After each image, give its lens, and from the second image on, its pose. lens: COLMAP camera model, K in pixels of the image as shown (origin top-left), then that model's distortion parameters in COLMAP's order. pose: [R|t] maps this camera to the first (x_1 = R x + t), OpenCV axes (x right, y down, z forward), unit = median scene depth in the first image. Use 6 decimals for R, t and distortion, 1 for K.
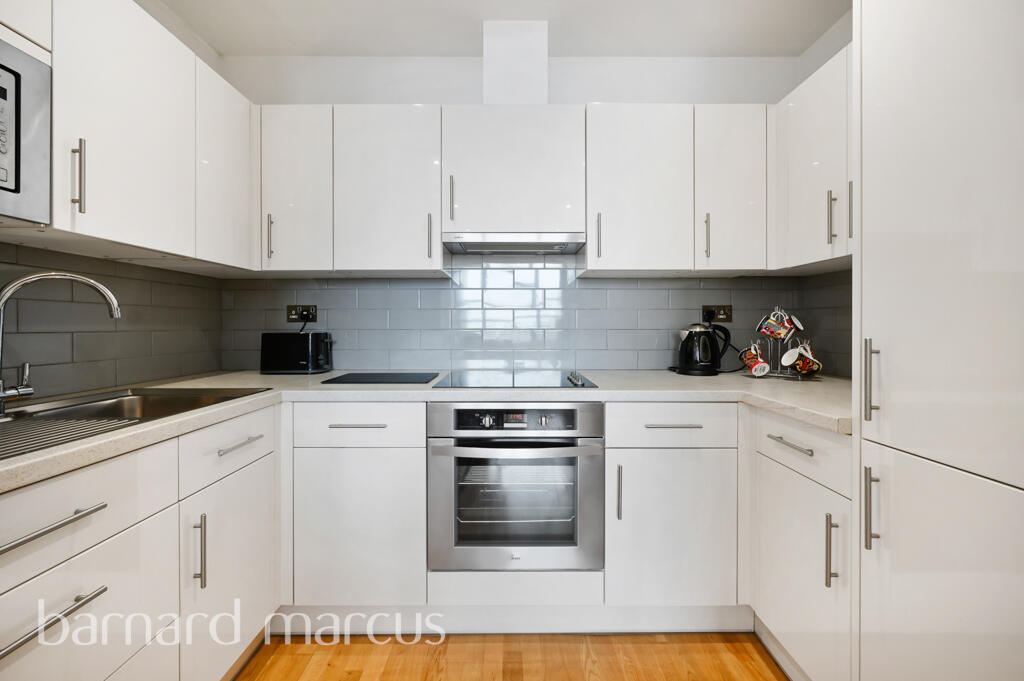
lens RADIAL K [[427.5, 0, 516.0], [0, 427.5, 326.1], [0, 0, 1]] dist [0.001239, 0.000145]
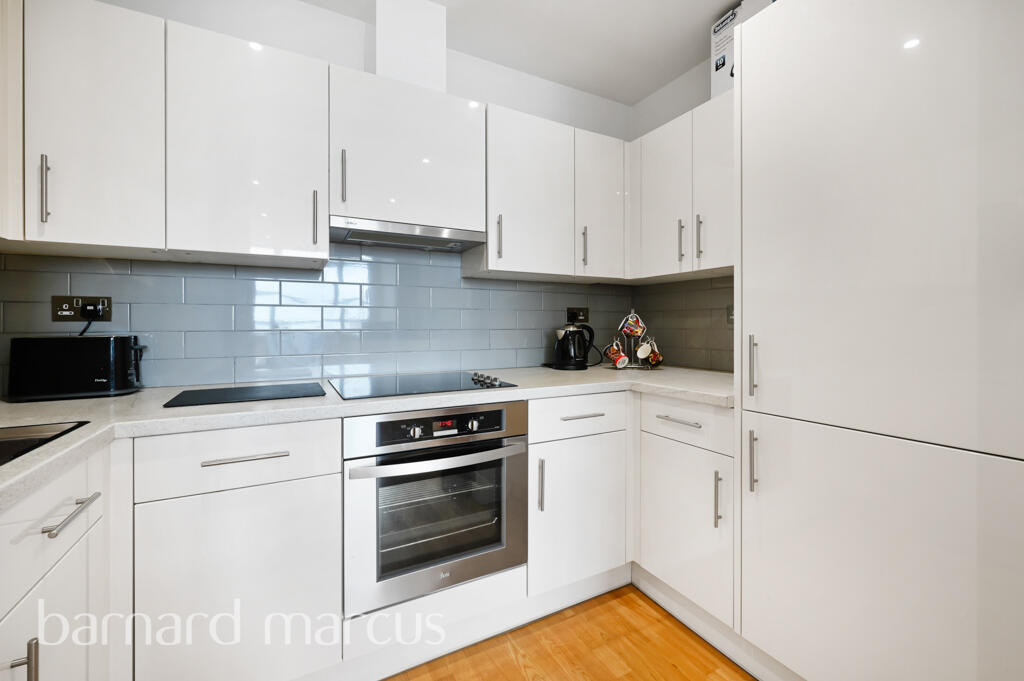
lens RADIAL K [[427.5, 0, 516.0], [0, 427.5, 326.1], [0, 0, 1]] dist [0.001239, 0.000145]
pose [[0.882008, -0.001837, 0.471231, -0.251414], [0.002191, 0.999998, -0.000203, 0.000110], [-0.471230, 0.001211, 0.882010, 0.088817]]
